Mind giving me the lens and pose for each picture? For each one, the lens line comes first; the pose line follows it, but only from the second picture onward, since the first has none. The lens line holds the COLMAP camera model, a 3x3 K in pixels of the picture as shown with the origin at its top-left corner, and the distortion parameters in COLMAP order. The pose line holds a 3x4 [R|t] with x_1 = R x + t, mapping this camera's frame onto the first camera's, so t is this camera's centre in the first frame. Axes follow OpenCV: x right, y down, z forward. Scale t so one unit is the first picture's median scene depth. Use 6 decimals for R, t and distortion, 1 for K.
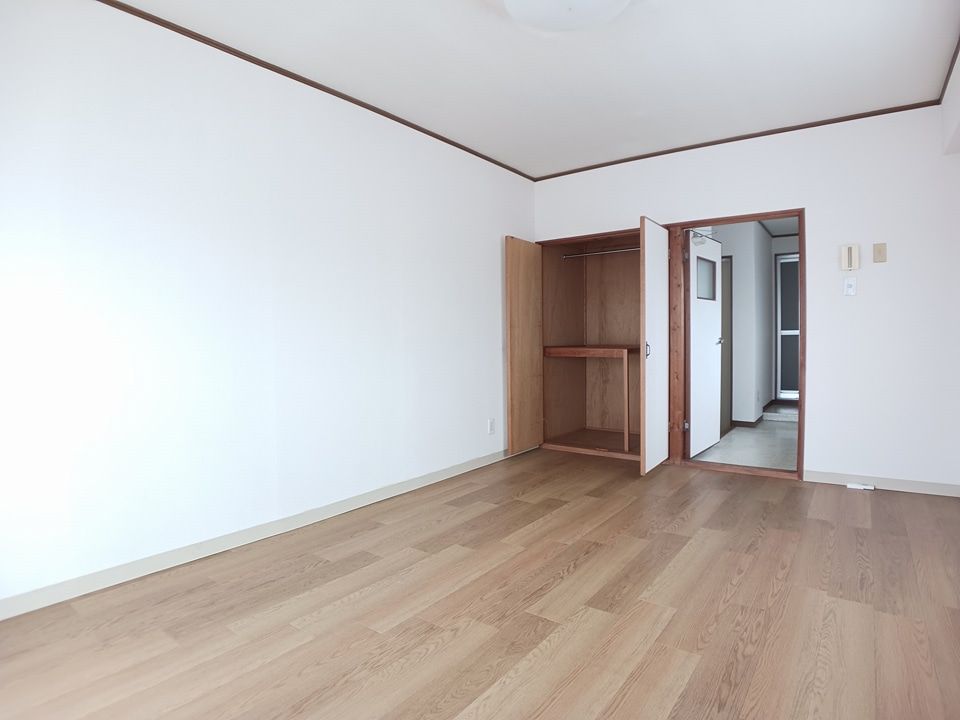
lens RADIAL K [[533.4, 0, 478.1], [0, 533.4, 354.9], [0, 0, 1]] dist [-0.098545, 0.020314]
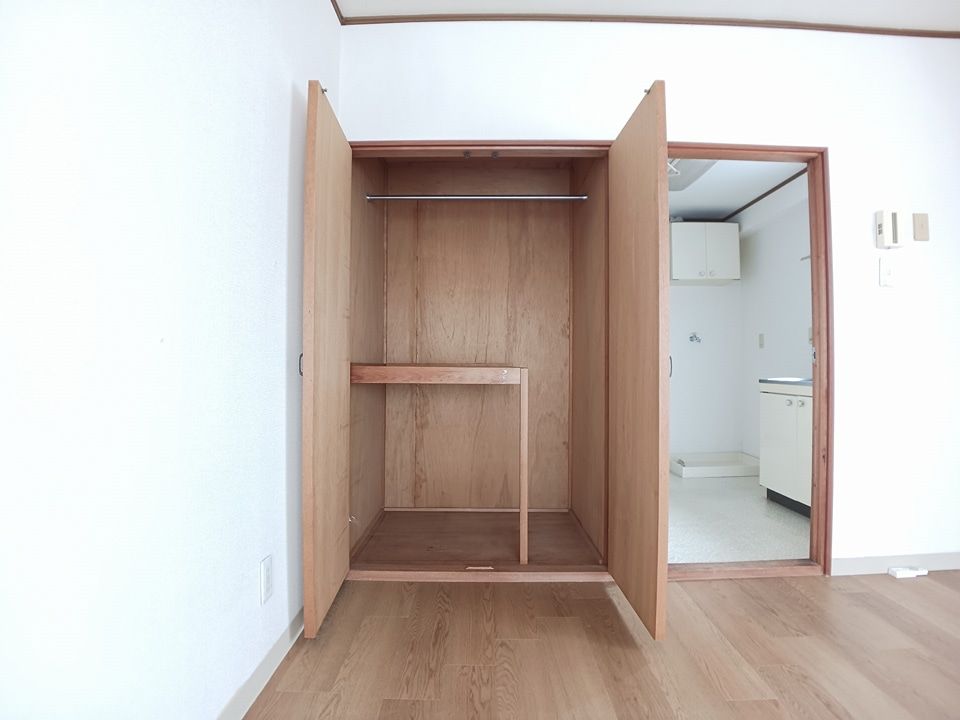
lens RADIAL K [[533.4, 0, 478.1], [0, 533.4, 354.9], [0, 0, 1]] dist [-0.098545, 0.020314]
pose [[0.807407, 0.021806, 0.589592, -0.055345], [0.008570, 0.998778, -0.048676, 0.000720], [-0.589932, 0.044354, 0.806233, 0.485986]]
